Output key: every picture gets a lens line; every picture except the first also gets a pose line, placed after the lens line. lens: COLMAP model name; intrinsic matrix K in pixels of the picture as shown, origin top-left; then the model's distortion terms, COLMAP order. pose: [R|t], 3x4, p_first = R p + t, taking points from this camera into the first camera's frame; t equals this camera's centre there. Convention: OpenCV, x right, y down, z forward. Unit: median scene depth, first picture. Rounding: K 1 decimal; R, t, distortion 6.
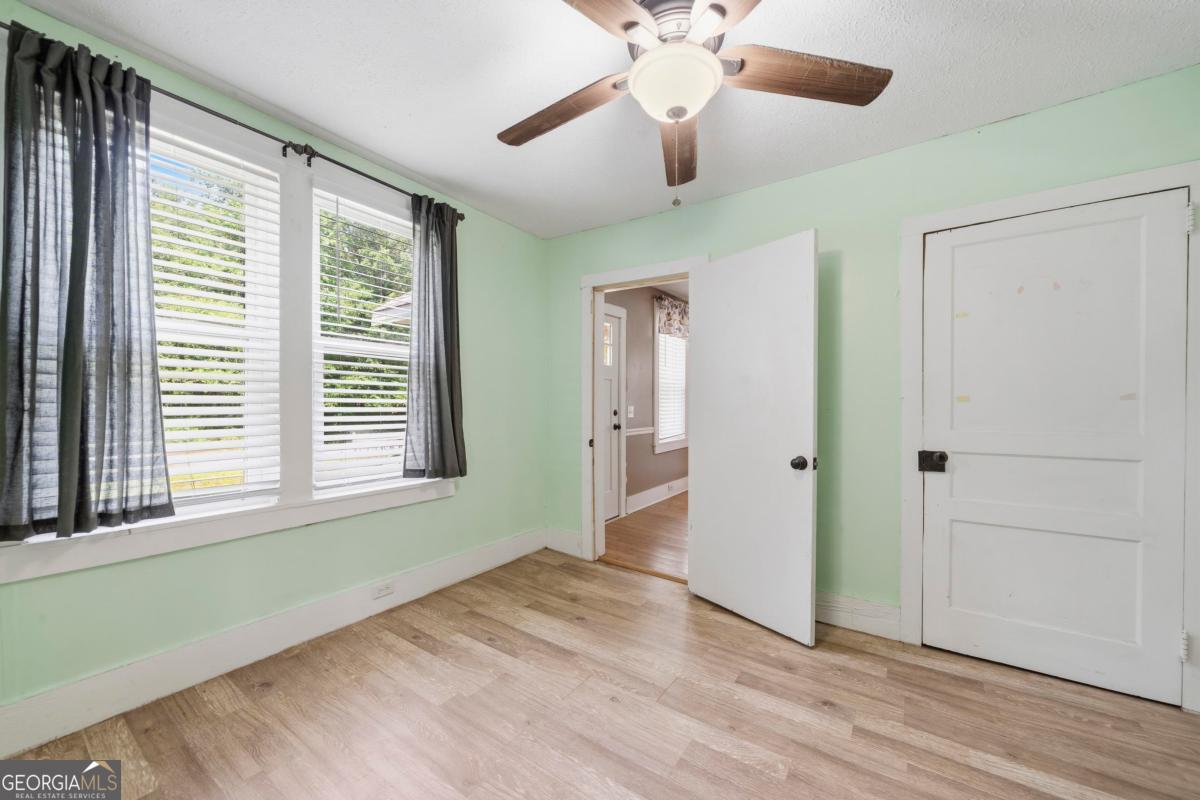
lens RADIAL K [[460.5, 0, 596.9], [0, 460.5, 402.8], [0, 0, 1]] dist [-0.000157, -0.000006]
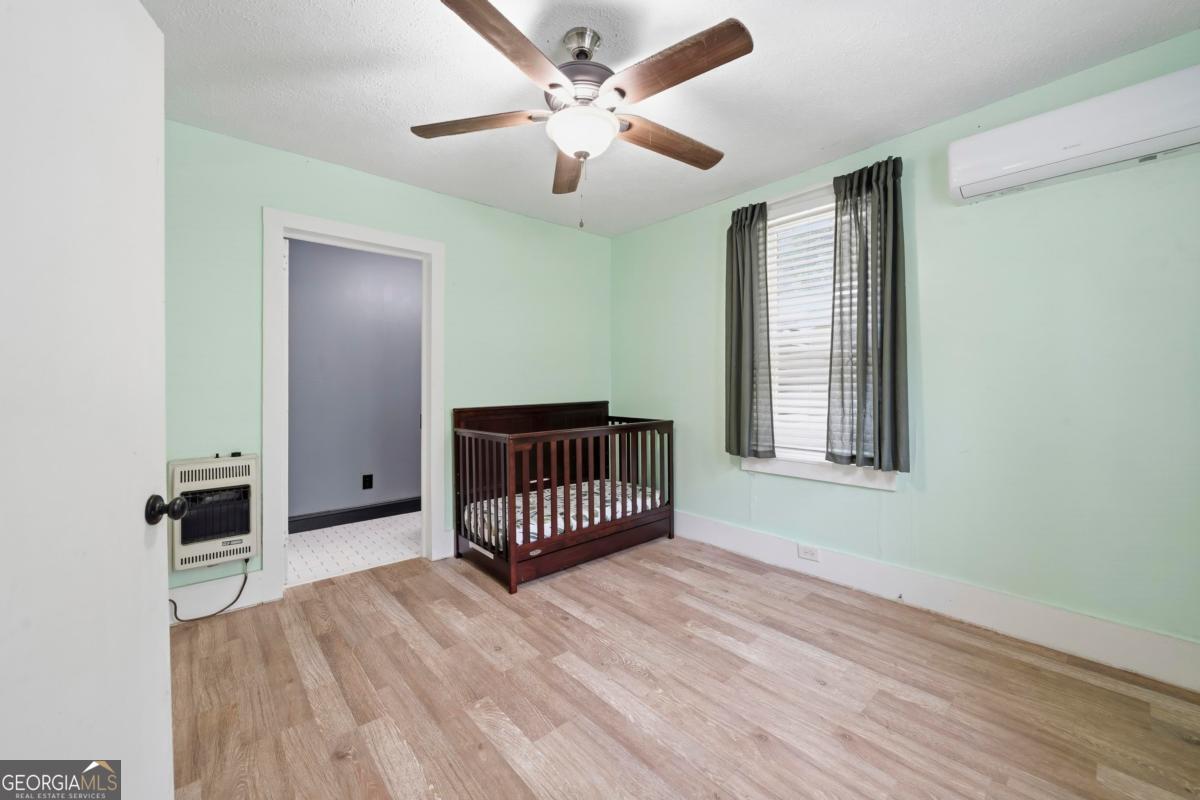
lens RADIAL K [[460.5, 0, 601.9], [0, 460.5, 392.9], [0, 0, 1]] dist [-0.000157, -0.000006]
pose [[-0.971232, -0.002159, 0.238125, -0.154503], [0.000904, 0.999918, 0.012752, 0.009574], [-0.238133, 0.012601, -0.971151, 1.918727]]
